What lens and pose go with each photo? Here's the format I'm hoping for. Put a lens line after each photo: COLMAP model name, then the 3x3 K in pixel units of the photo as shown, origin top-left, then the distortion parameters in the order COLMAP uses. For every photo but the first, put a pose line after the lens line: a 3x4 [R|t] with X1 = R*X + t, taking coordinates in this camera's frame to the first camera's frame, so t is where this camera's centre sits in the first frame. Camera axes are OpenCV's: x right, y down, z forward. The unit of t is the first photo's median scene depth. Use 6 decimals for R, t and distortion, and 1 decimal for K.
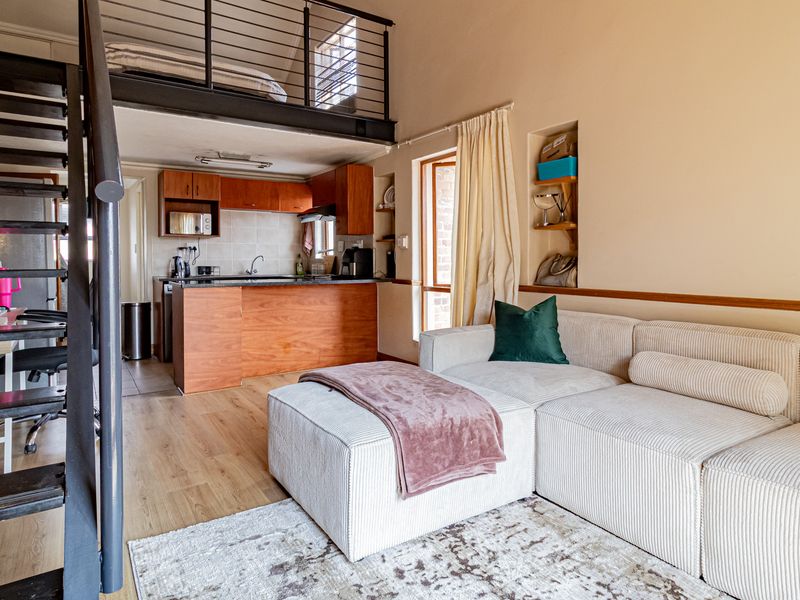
lens RADIAL K [[493.2, 0, 402.2], [0, 493.2, 268.1], [0, 0, 1]] dist [-0.001913, 0.001264]
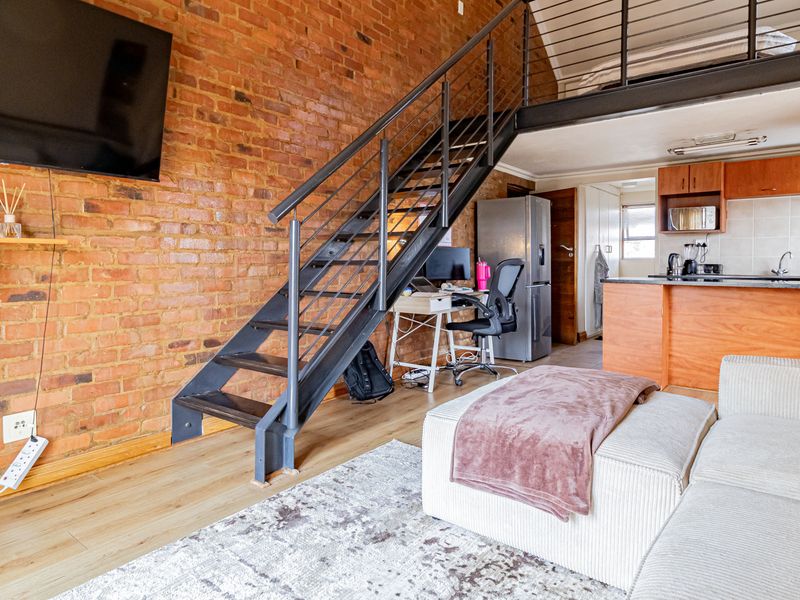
lens RADIAL K [[493.2, 0, 402.2], [0, 493.2, 268.1], [0, 0, 1]] dist [-0.001913, 0.001264]
pose [[0.326750, 0.017145, -0.944955, 0.289360], [-0.017373, 0.999775, 0.012132, 0.002705], [0.944951, 0.012453, 0.326974, 0.169938]]
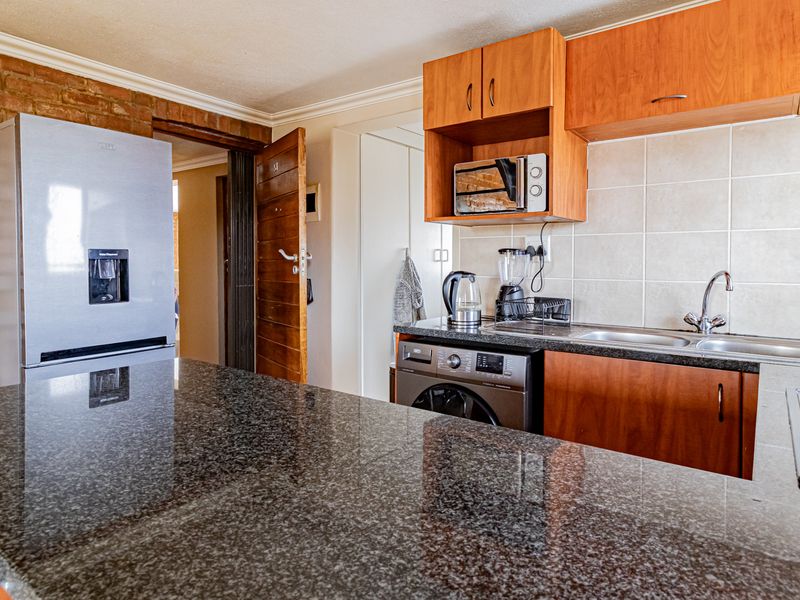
lens RADIAL K [[493.2, 0, 402.2], [0, 493.2, 268.1], [0, 0, 1]] dist [-0.001913, 0.001264]
pose [[0.349811, 0.017179, -0.936663, -0.094102], [-0.019460, 0.999749, 0.011068, -0.029618], [0.936618, 0.014356, 0.350058, 0.806994]]
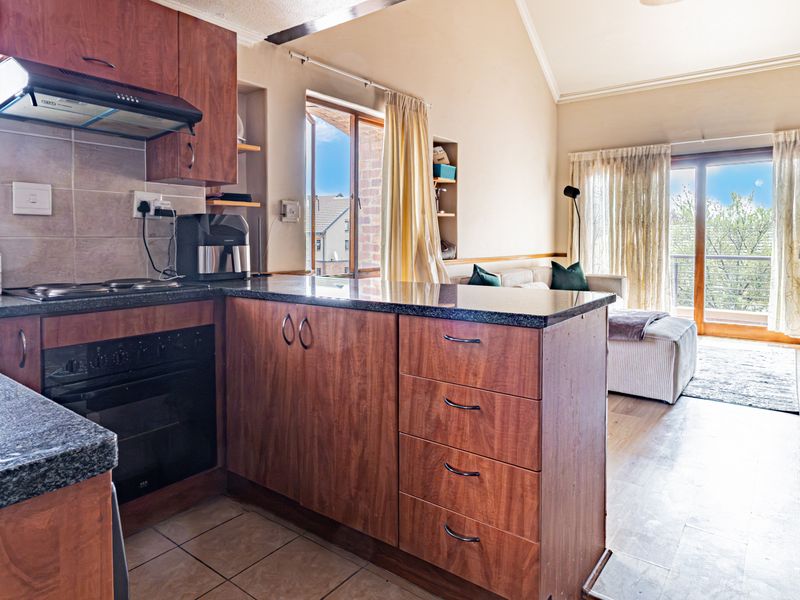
lens RADIAL K [[493.2, 0, 402.2], [0, 493.2, 268.1], [0, 0, 1]] dist [-0.001913, 0.001264]
pose [[-0.321913, -0.054681, 0.945189, -0.545704], [0.021628, 0.997646, 0.065081, -0.014640], [-0.946522, 0.041393, -0.319972, 0.914069]]
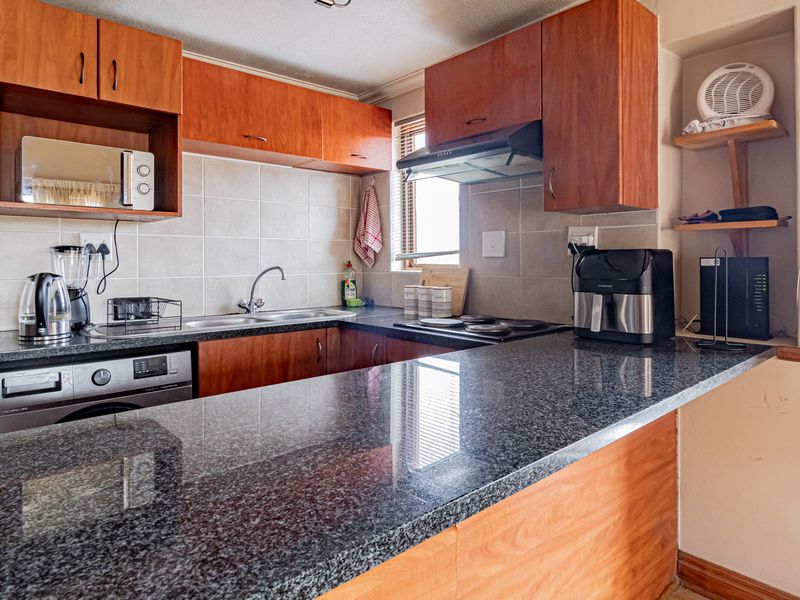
lens RADIAL K [[492.9, 0, 400.0], [0, 492.9, 258.7], [0, 0, 1]] dist [-0.002696, -0.000482]
pose [[0.990155, -0.001918, 0.139965, -0.269245], [0.005156, 0.999727, -0.022774, -0.024448], [-0.139883, 0.023271, 0.989895, 0.642961]]
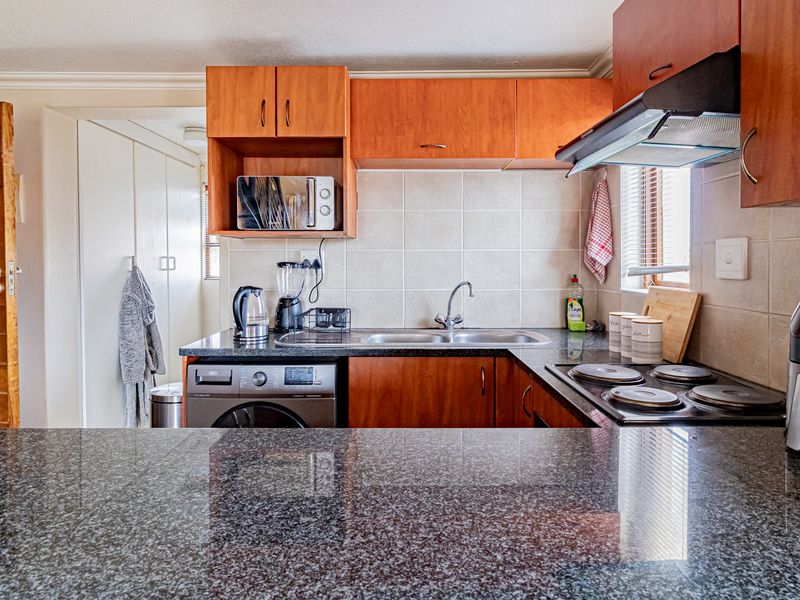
lens RADIAL K [[493.2, 0, 402.2], [0, 493.2, 268.1], [0, 0, 1]] dist [-0.001913, 0.001264]
pose [[0.836549, 0.008643, -0.547823, -0.133795], [-0.010051, 0.999949, 0.000428, -0.039458], [0.547799, 0.005148, 0.836594, 0.729073]]
